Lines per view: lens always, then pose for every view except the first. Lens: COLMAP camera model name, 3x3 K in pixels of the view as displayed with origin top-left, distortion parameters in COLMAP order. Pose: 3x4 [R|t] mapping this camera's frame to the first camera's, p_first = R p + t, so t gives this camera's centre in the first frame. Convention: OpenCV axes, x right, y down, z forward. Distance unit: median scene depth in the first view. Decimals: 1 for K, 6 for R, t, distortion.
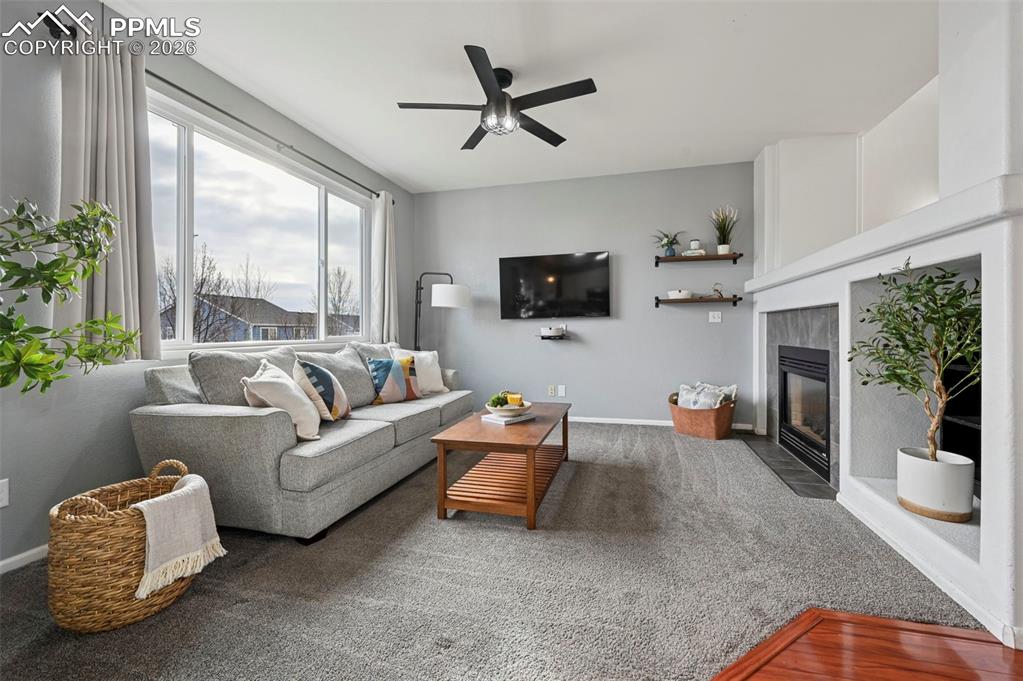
lens RADIAL K [[412.0, 0, 536.2], [0, 412.0, 328.2], [0, 0, 1]] dist [0.000717, -0.000265]
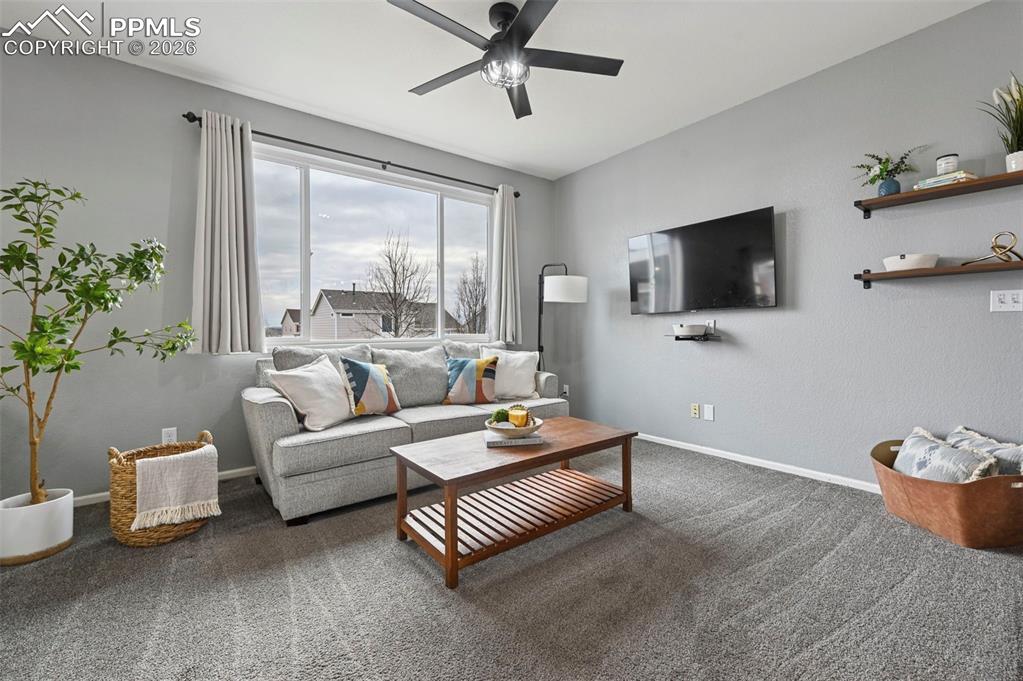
lens RADIAL K [[435.5, 0, 519.8], [0, 435.5, 328.9], [0, 0, 1]] dist [-0.000086, -0.000806]
pose [[0.783622, -0.000755, -0.621238, 0.336935], [0.007328, 0.999941, 0.008028, -0.002041], [0.621195, -0.010843, 0.783581, 0.249395]]
